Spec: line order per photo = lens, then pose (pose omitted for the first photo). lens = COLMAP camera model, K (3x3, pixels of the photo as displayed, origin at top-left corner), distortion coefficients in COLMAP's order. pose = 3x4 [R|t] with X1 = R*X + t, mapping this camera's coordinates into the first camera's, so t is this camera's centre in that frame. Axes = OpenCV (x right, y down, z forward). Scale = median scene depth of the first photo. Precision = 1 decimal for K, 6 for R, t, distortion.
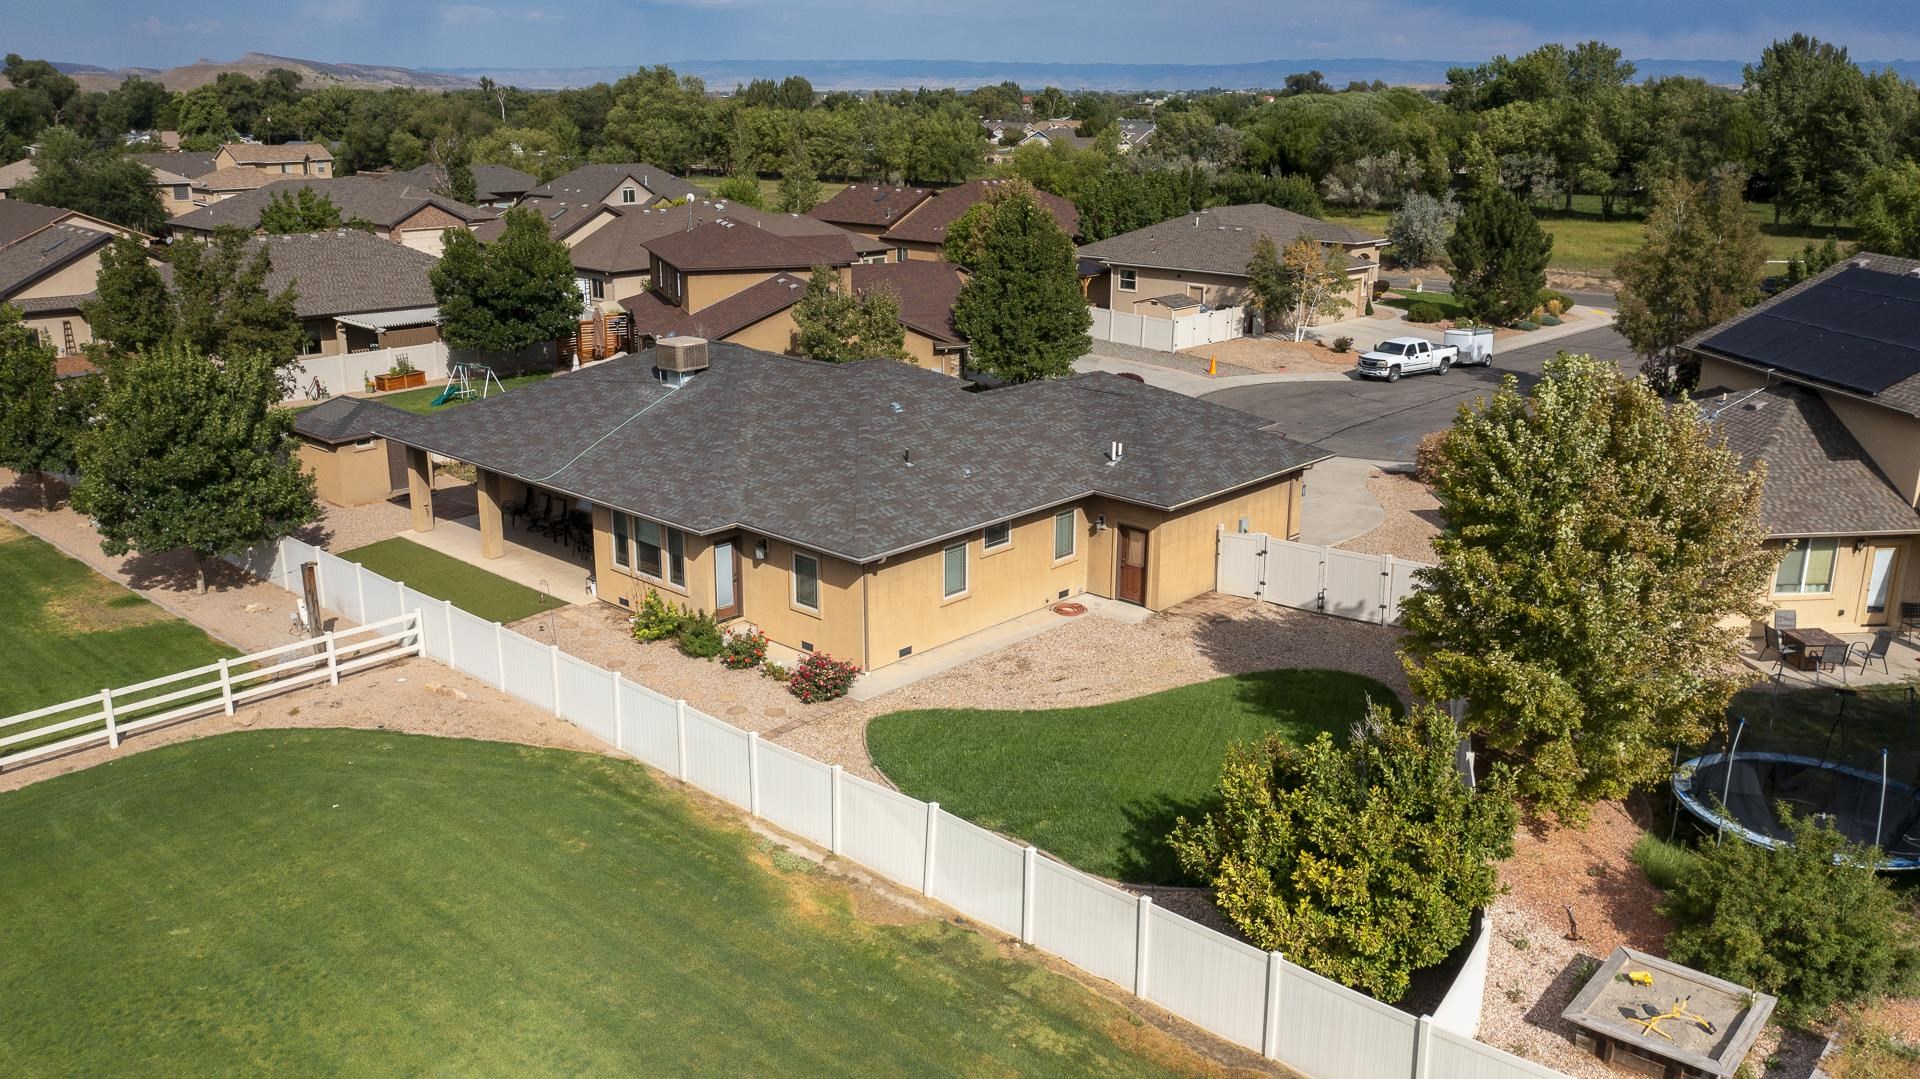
lens RADIAL K [[1518.8, 0, 959.5], [0, 1518.8, 525.8], [0, 0, 1]] dist [-0.015426, 0.000823]
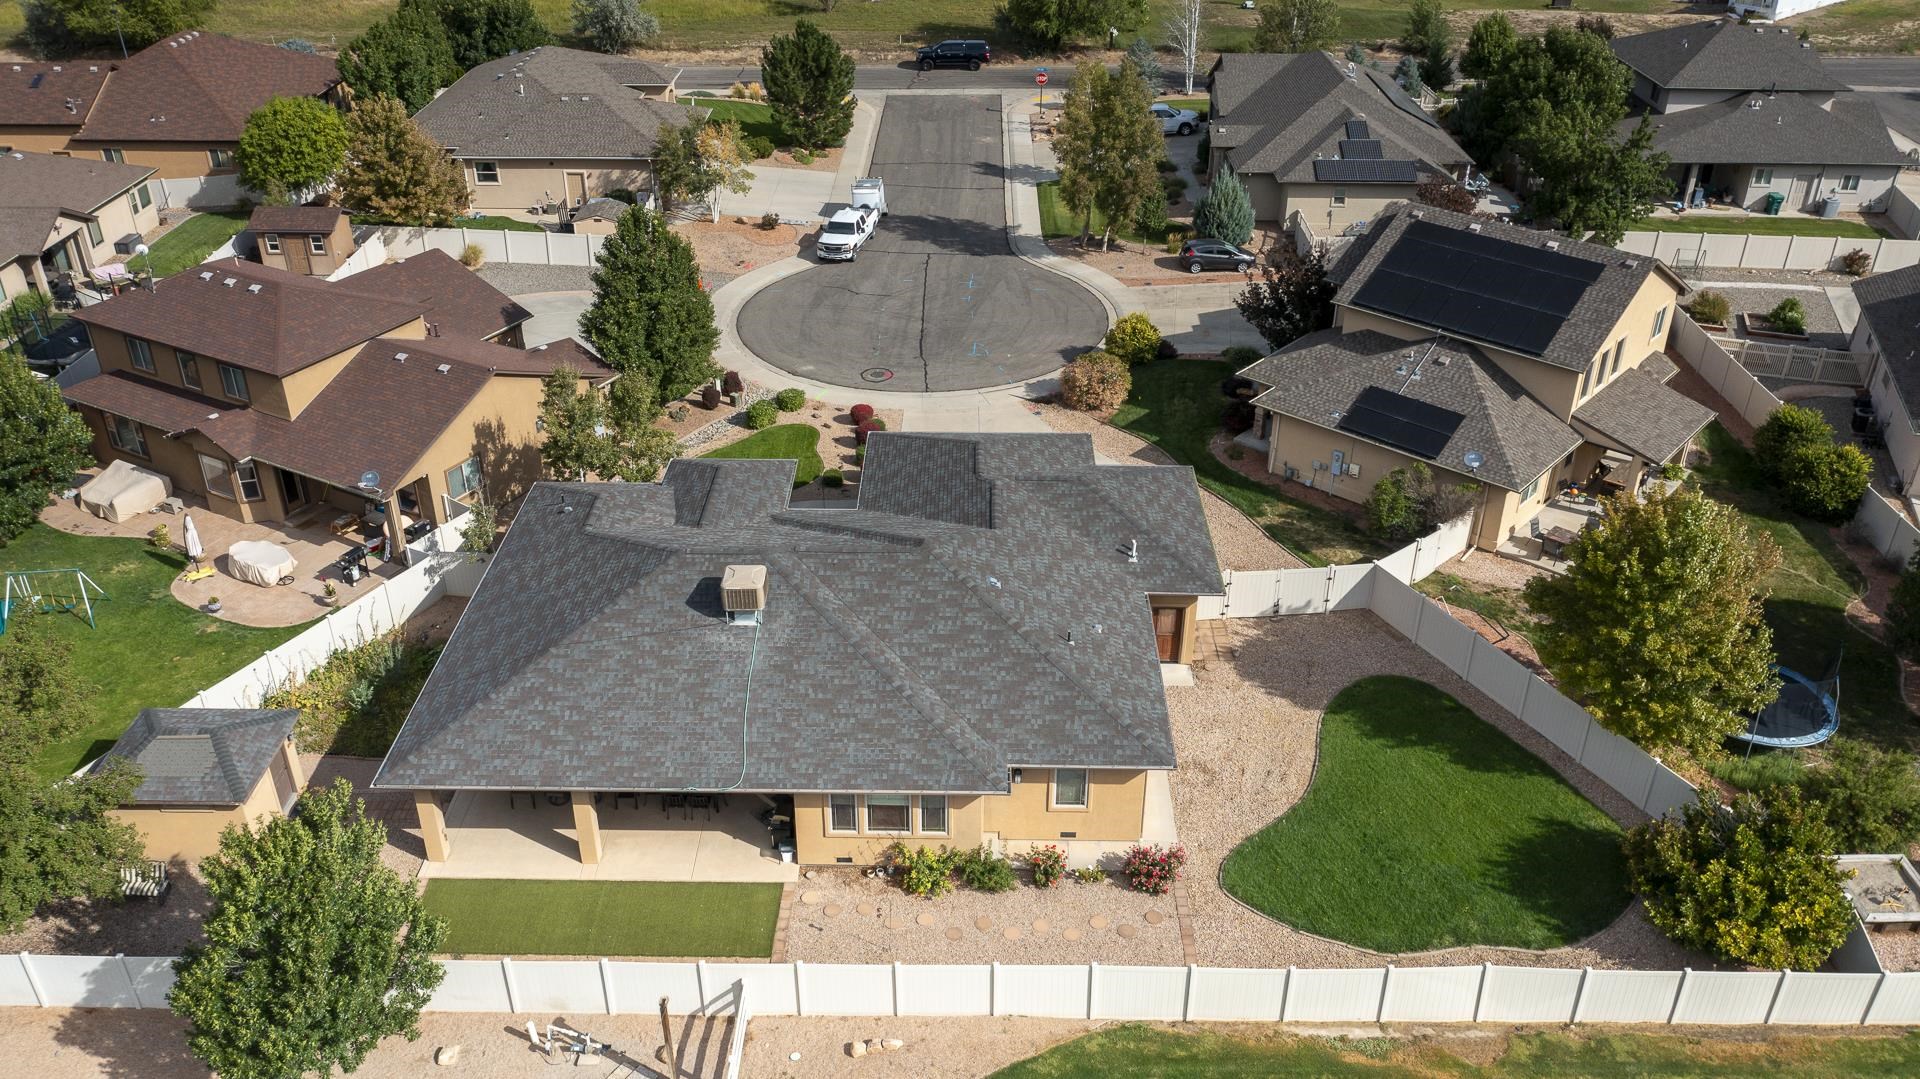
lens RADIAL K [[1512.1, 0, 954.2], [0, 1512.1, 536.5], [0, 0, 1]] dist [-0.009158, -0.006121]
pose [[0.744594, -0.337532, 0.575892, -0.640184], [0.183836, 0.933065, 0.309183, -0.425698], [-0.641704, -0.124347, 0.756805, 0.209685]]
